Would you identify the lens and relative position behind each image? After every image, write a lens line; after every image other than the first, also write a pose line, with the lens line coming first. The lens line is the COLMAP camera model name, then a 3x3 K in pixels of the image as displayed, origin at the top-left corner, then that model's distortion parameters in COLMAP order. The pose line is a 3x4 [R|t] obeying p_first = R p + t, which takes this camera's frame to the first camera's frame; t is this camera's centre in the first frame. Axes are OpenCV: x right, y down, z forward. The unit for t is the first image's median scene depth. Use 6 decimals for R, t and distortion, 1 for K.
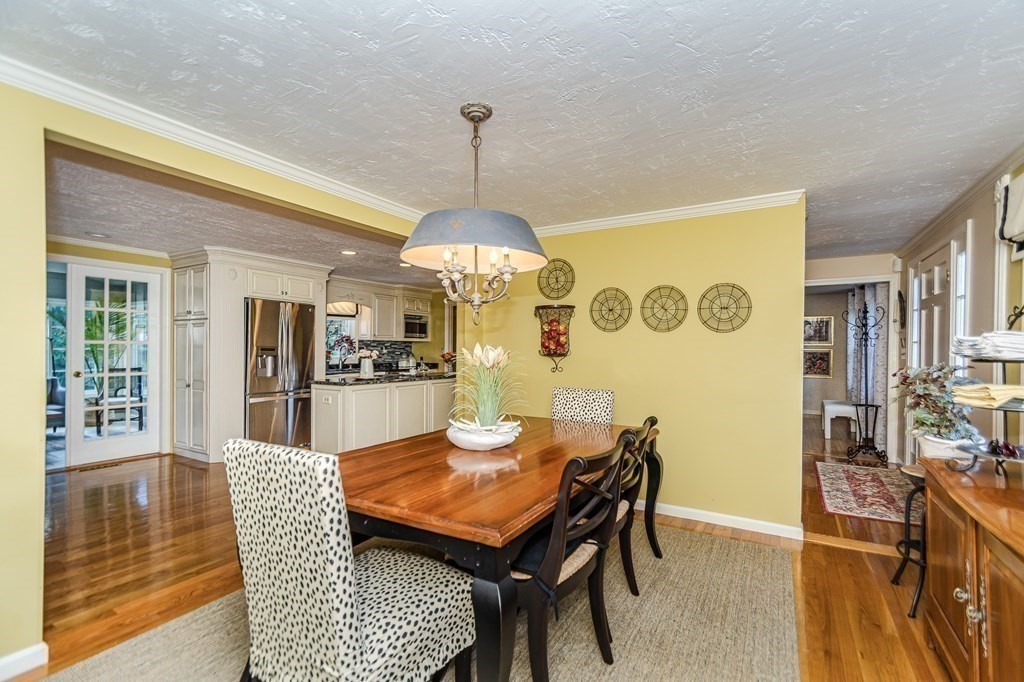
lens RADIAL K [[457.8, 0, 513.3], [0, 457.8, 346.1], [0, 0, 1]] dist [0.000494, -0.000088]
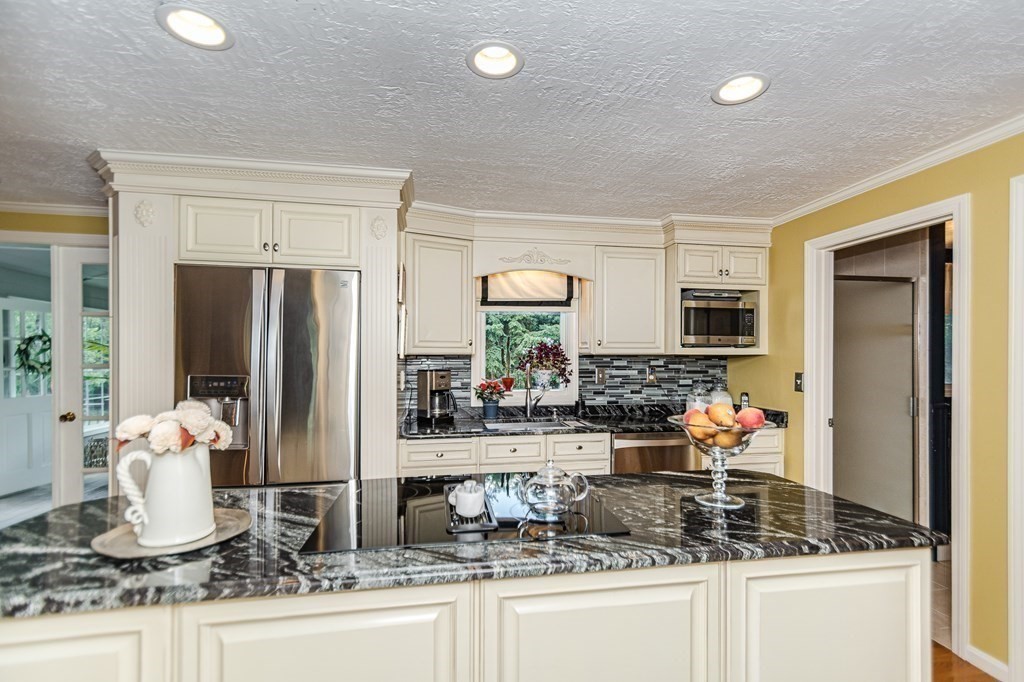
lens RADIAL K [[462.3, 0, 517.4], [0, 462.3, 360.0], [0, 0, 1]] dist [0.004013, 0.000058]
pose [[0.657454, -0.002555, -0.753490, -0.029993], [0.009342, 0.999945, 0.004761, -0.010565], [0.753436, -0.010169, 0.657442, 0.680247]]
